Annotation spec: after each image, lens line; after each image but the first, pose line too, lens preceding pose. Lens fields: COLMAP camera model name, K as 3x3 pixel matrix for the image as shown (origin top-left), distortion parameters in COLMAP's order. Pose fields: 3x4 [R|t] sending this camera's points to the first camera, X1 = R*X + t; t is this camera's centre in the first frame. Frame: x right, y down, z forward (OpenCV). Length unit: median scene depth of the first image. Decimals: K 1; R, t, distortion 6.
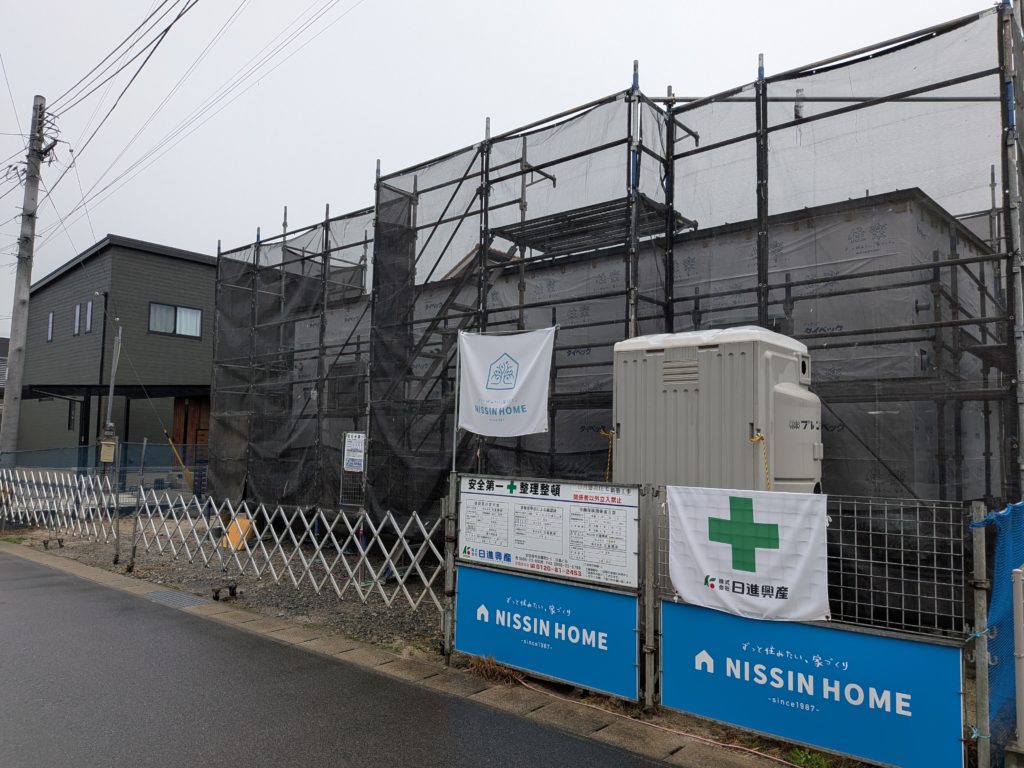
lens RADIAL K [[747.3, 0, 513.8], [0, 747.3, 391.0], [0, 0, 1]] dist [0.052208, -0.078589]
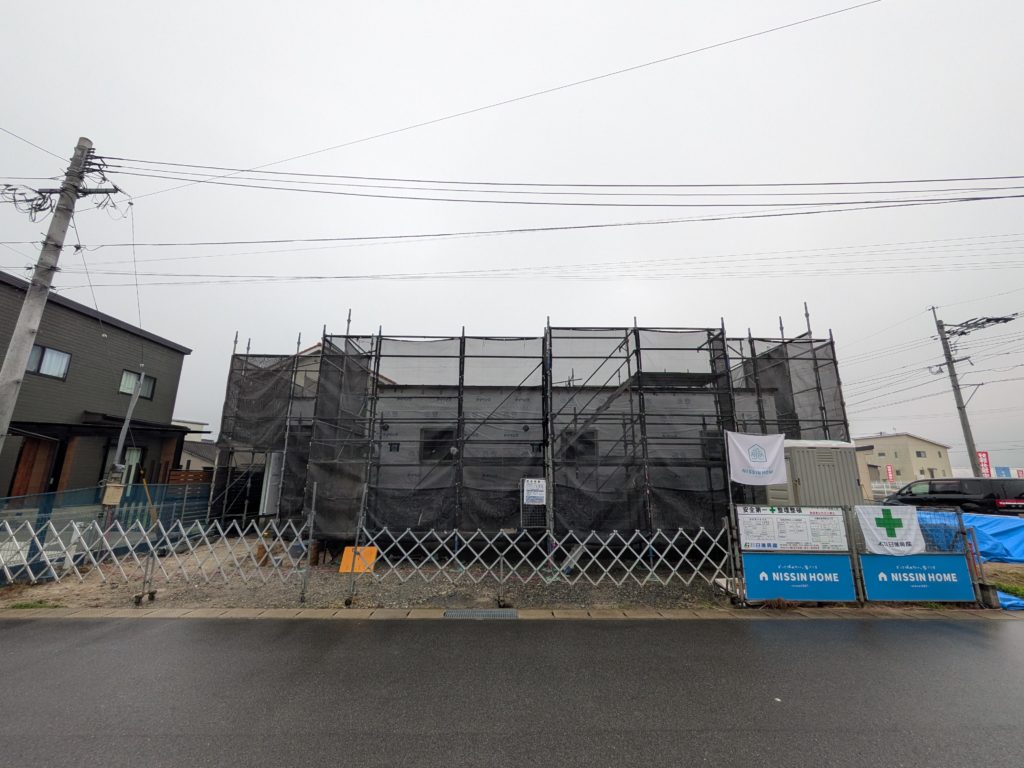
lens RADIAL K [[407.5, 0, 512.0], [0, 407.5, 384.0], [0, 0, 1]] dist [-0.000472, 0.000324]
pose [[0.744825, 0.139793, 0.652452, -1.394115], [-0.045545, 0.986179, -0.159303, -0.004490], [-0.665704, 0.088936, 0.740897, 0.634473]]
